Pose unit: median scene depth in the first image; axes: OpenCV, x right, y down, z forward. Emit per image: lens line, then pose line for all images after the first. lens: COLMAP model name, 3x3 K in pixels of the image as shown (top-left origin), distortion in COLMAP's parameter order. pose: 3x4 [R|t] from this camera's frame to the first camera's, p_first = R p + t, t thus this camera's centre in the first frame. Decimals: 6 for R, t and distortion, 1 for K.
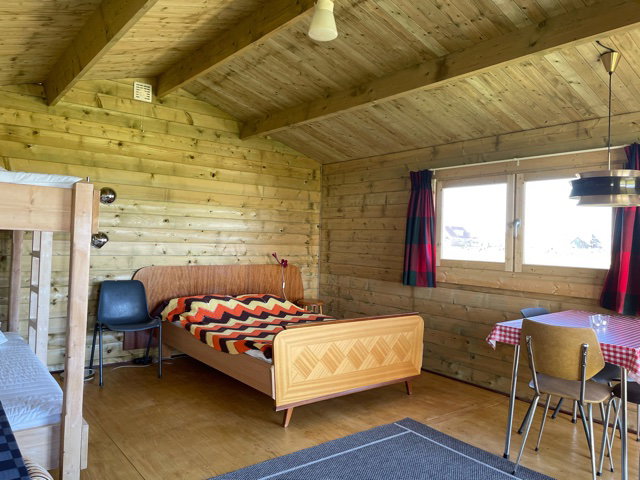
lens RADIAL K [[487.4, 0, 320.0], [0, 487.4, 240.0], [0, 0, 1]] dist [0.083517, -0.000890]
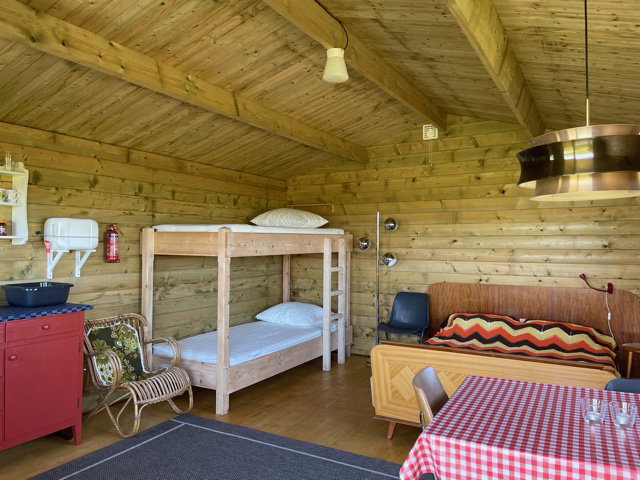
lens RADIAL K [[487.4, 0, 320.0], [0, 487.4, 240.0], [0, 0, 1]] dist [0.083517, -0.000890]
pose [[0.384083, -0.040983, -0.922388, 0.568720], [0.005224, 0.999095, -0.042216, 0.002650], [0.923284, 0.011396, 0.383950, 0.306678]]
